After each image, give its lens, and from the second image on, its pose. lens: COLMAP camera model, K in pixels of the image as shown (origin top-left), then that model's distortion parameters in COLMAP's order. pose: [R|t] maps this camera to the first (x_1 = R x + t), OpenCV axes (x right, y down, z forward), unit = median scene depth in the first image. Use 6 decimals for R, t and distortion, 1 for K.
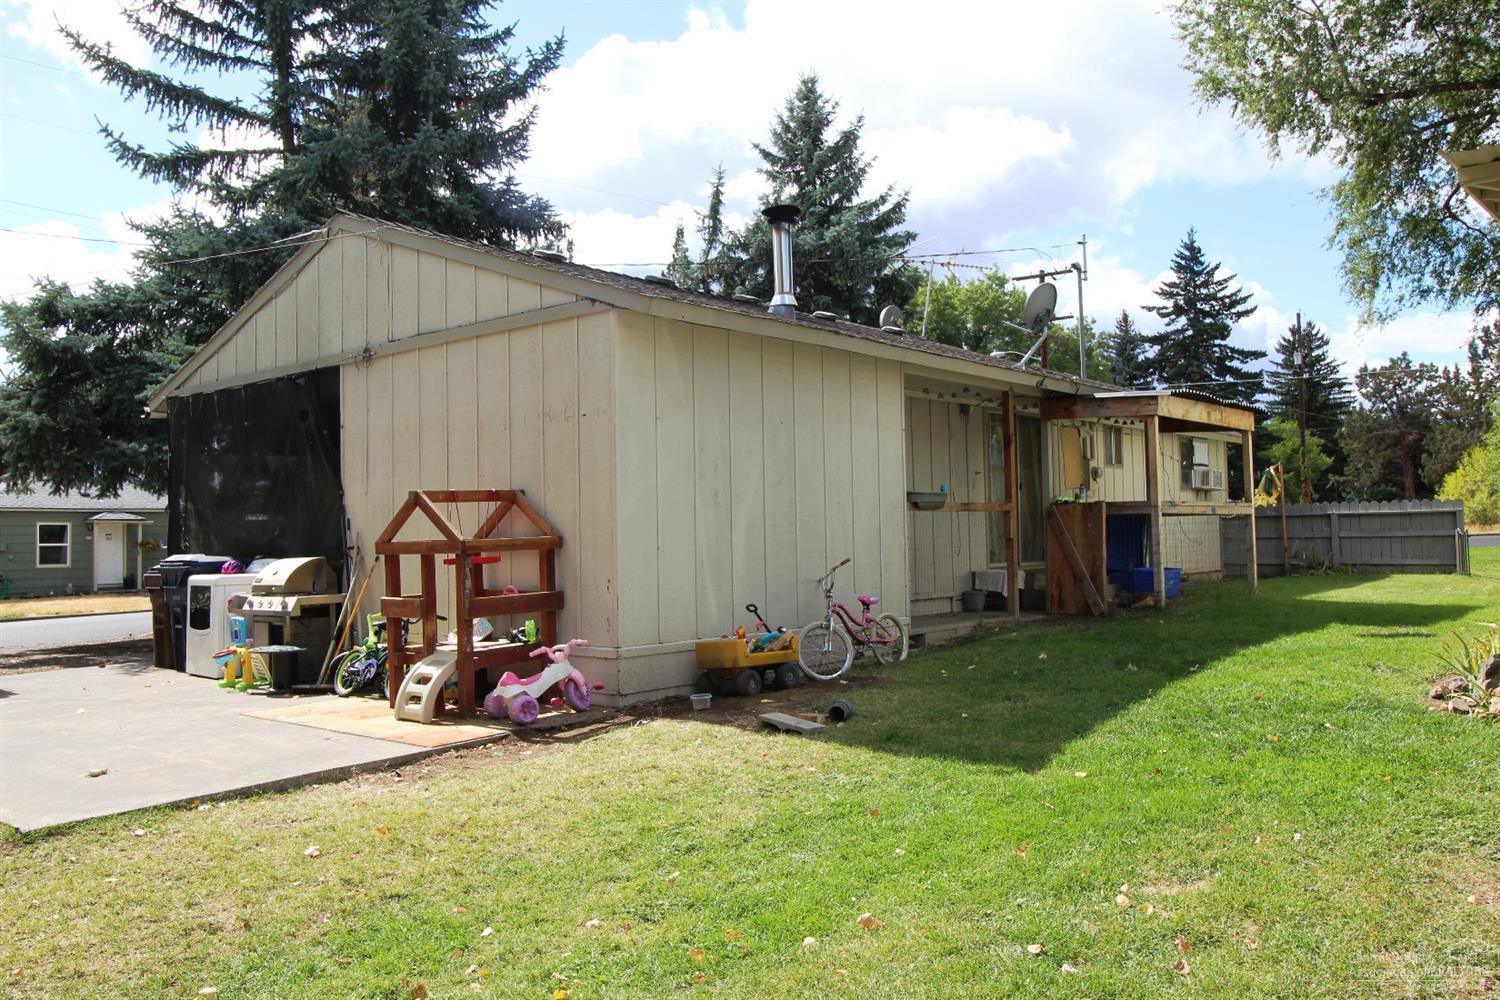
lens RADIAL K [[1169.3, 0, 747.9], [0, 1169.3, 494.5], [0, 0, 1]] dist [-0.000898, -0.004931]
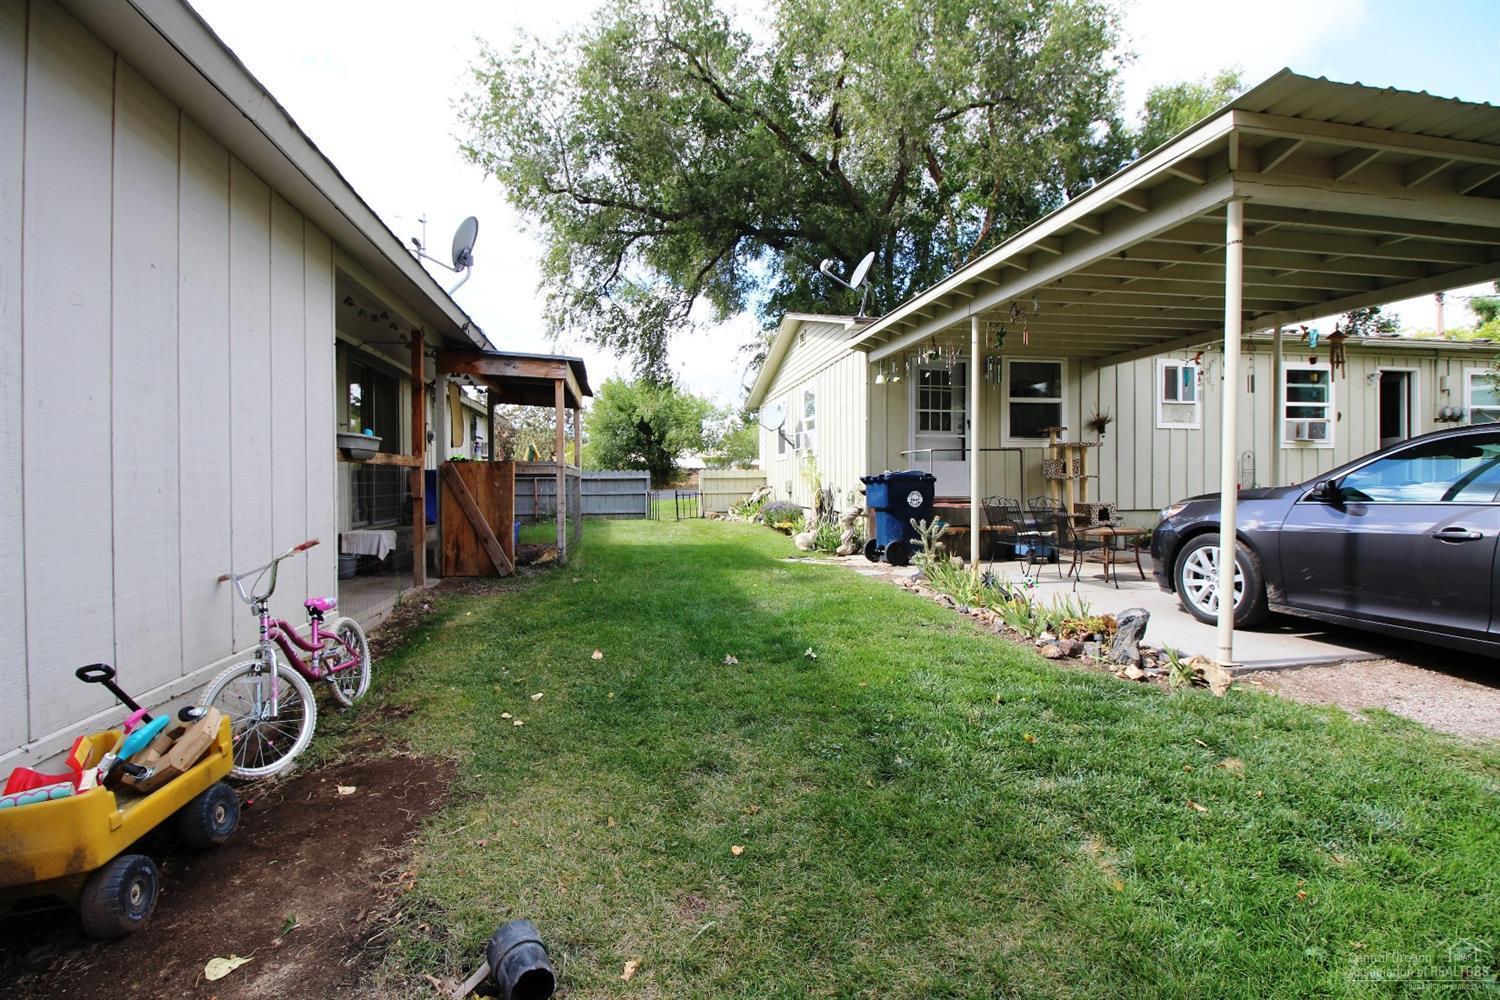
lens RADIAL K [[695.7, 0, 747.7], [0, 695.7, 497.7], [0, 0, 1]] dist [-0.019042, -0.001346]
pose [[0.627604, -0.000992, 0.778532, -0.014372], [-0.033362, 0.999046, 0.028168, 0.007162], [-0.777818, -0.043652, 0.626972, 0.240313]]
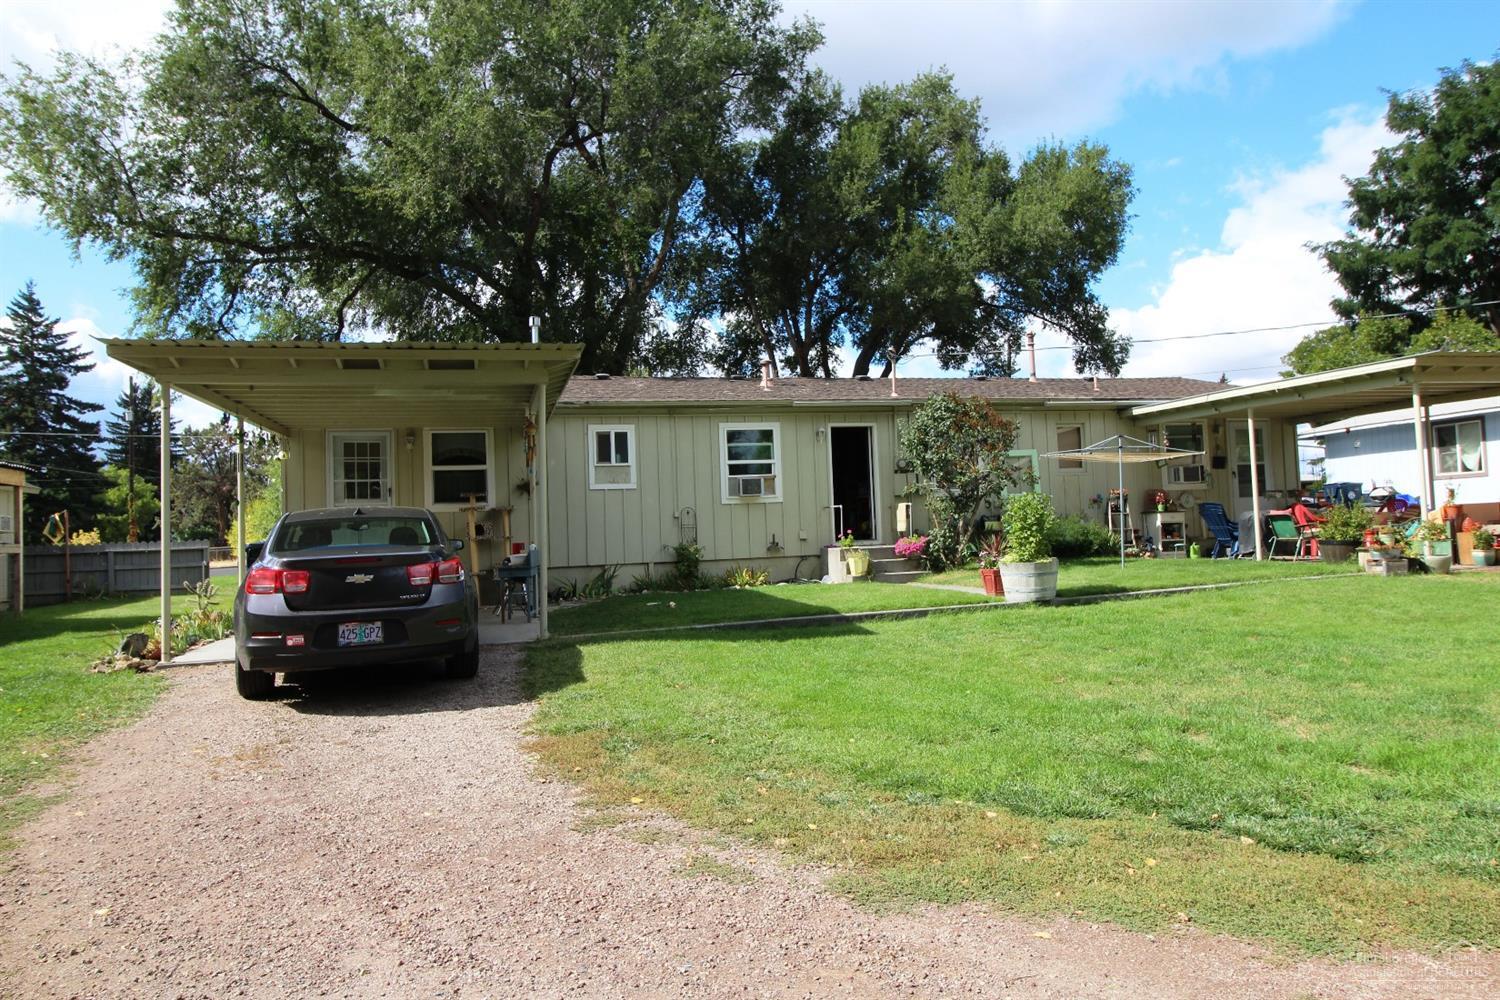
lens RADIAL K [[1012.0, 0, 751.6], [0, 1012.0, 486.9], [0, 0, 1]] dist [0.002173, -0.001681]
pose [[0.558947, 0.040991, 0.828189, -0.018104], [-0.002635, 0.998860, -0.047660, -0.002408], [-0.829199, 0.024457, 0.558418, -0.152094]]
